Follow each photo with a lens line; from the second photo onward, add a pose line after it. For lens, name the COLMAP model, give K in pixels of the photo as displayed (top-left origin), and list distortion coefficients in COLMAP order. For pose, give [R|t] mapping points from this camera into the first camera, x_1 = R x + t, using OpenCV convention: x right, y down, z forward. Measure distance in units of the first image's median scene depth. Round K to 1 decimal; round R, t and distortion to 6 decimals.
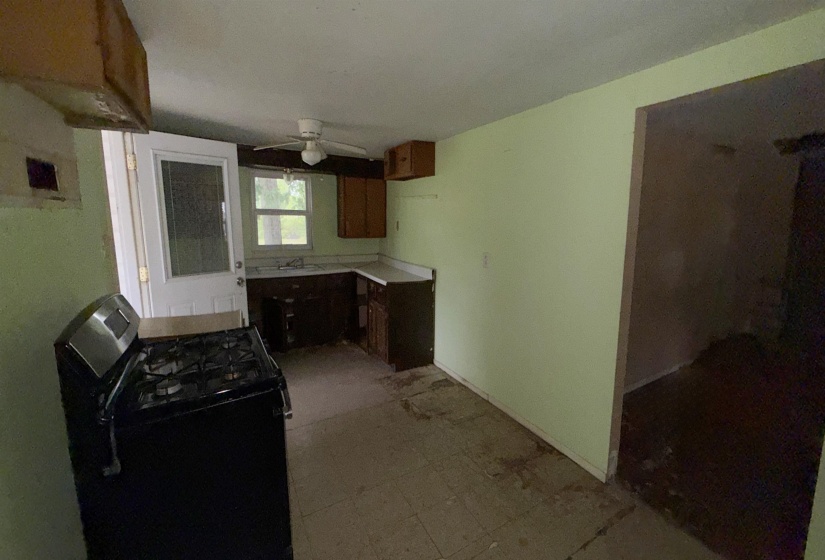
lens RADIAL K [[337.4, 0, 405.9], [0, 337.4, 263.2], [0, 0, 1]] dist [0.000271, -0.000114]
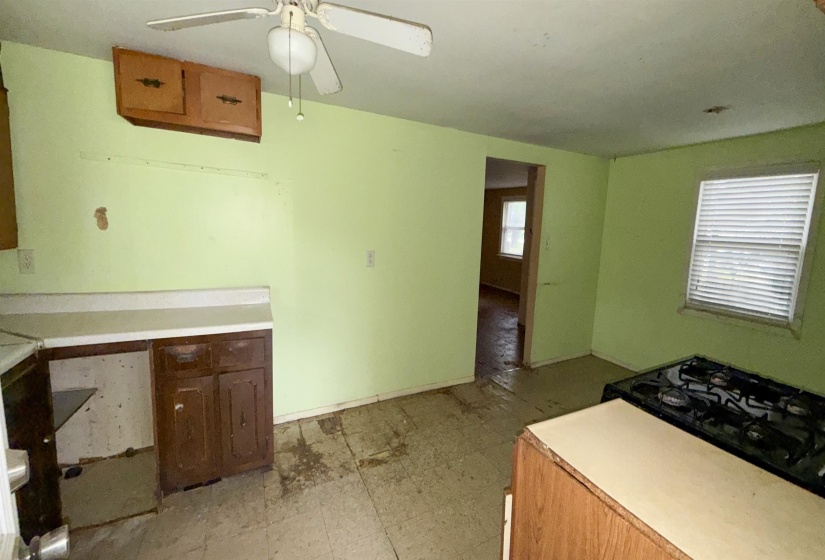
lens RADIAL K [[337.4, 0, 405.9], [0, 337.4, 263.2], [0, 0, 1]] dist [0.000271, -0.000114]
pose [[0.021909, -0.122816, 0.992188, -0.579834], [0.093254, 0.988350, 0.120282, -0.084631], [-0.995401, 0.089891, 0.033106, 0.727888]]
